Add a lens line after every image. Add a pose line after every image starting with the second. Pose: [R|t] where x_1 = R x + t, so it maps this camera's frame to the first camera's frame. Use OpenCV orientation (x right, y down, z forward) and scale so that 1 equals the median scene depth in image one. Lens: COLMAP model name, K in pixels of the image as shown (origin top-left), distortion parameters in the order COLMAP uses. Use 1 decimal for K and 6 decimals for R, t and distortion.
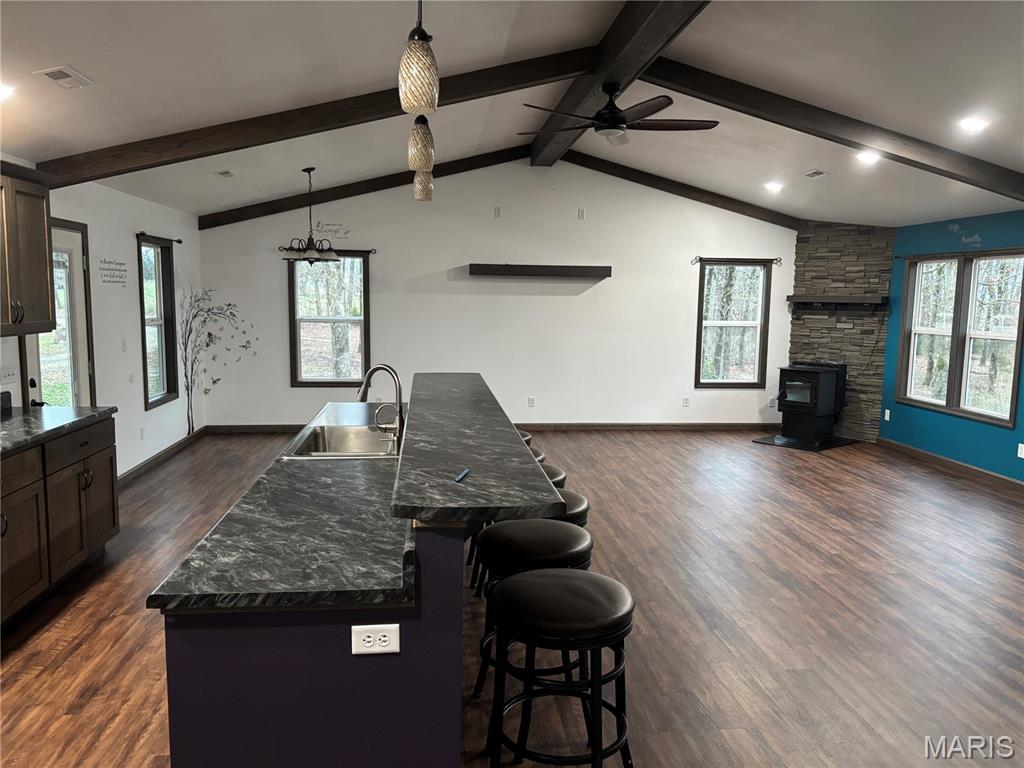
lens RADIAL K [[766.1, 0, 510.7], [0, 766.1, 389.1], [0, 0, 1]] dist [0.034807, -0.021674]
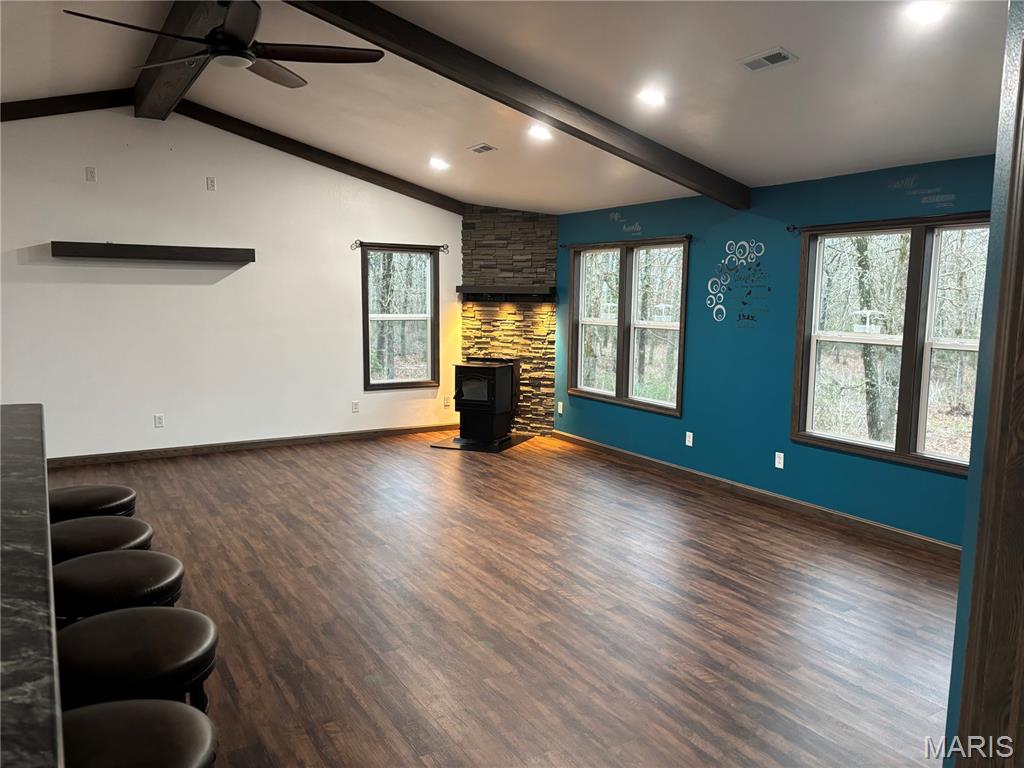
lens RADIAL K [[766.1, 0, 518.5], [0, 766.1, 390.1], [0, 0, 1]] dist [0.034807, -0.021674]
pose [[0.903141, -0.060127, 0.425112, 0.034133], [0.054943, 0.998190, 0.024457, -0.018652], [-0.425813, 0.001269, 0.904810, 0.170543]]
